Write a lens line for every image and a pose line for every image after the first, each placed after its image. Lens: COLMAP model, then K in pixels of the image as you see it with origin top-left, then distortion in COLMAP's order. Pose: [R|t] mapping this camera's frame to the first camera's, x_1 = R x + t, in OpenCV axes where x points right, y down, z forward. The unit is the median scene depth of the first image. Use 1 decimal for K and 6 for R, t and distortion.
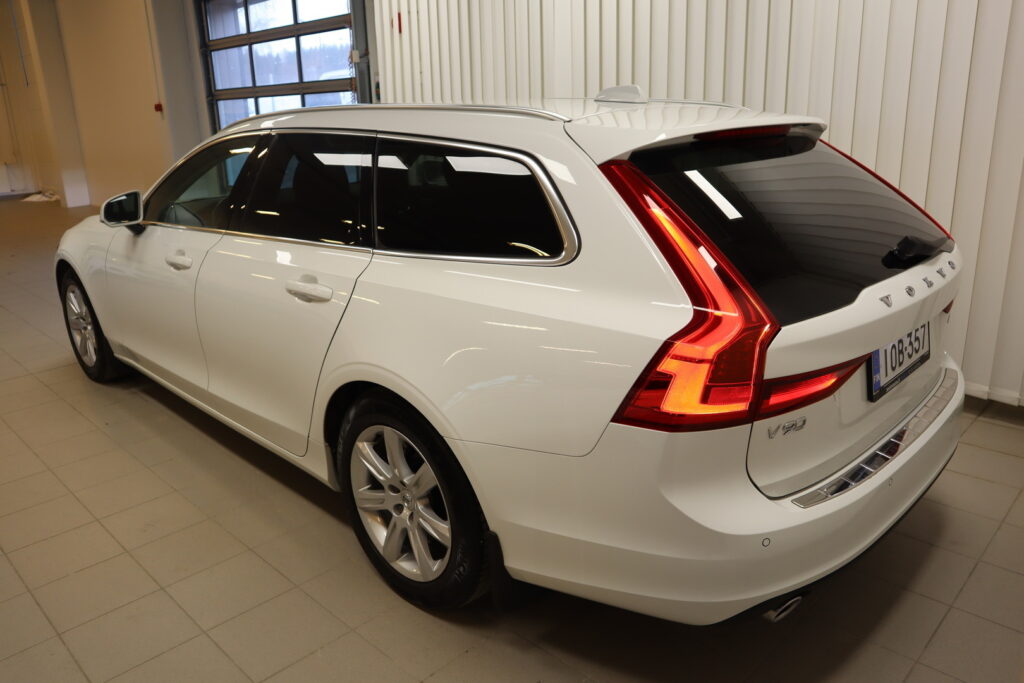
lens RADIAL K [[768.3, 0, 512.0], [0, 768.3, 341.5], [0, 0, 1]] dist [-0.063642, -0.001158]
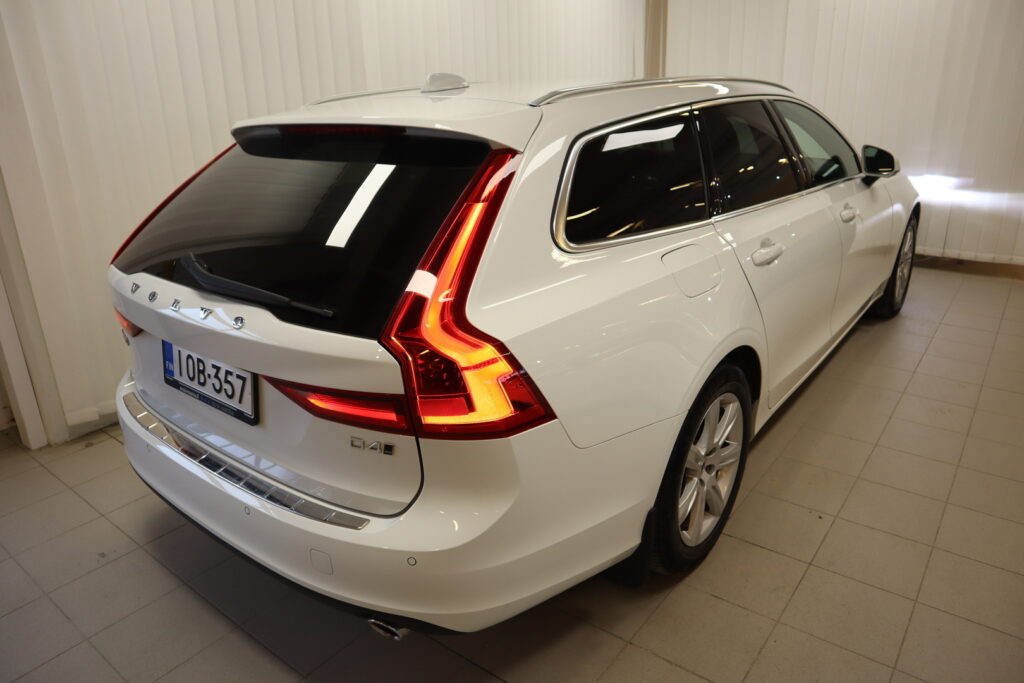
lens RADIAL K [[706.2, 0, 512.0], [0, 706.2, 341.5], [0, 0, 1]] dist [-0.135219, 0.084797]
pose [[0.110274, 0.370370, -0.922315, 1.587449], [-0.275220, 0.903067, 0.329735, -0.491020], [0.955036, 0.217478, 0.201517, 1.402357]]
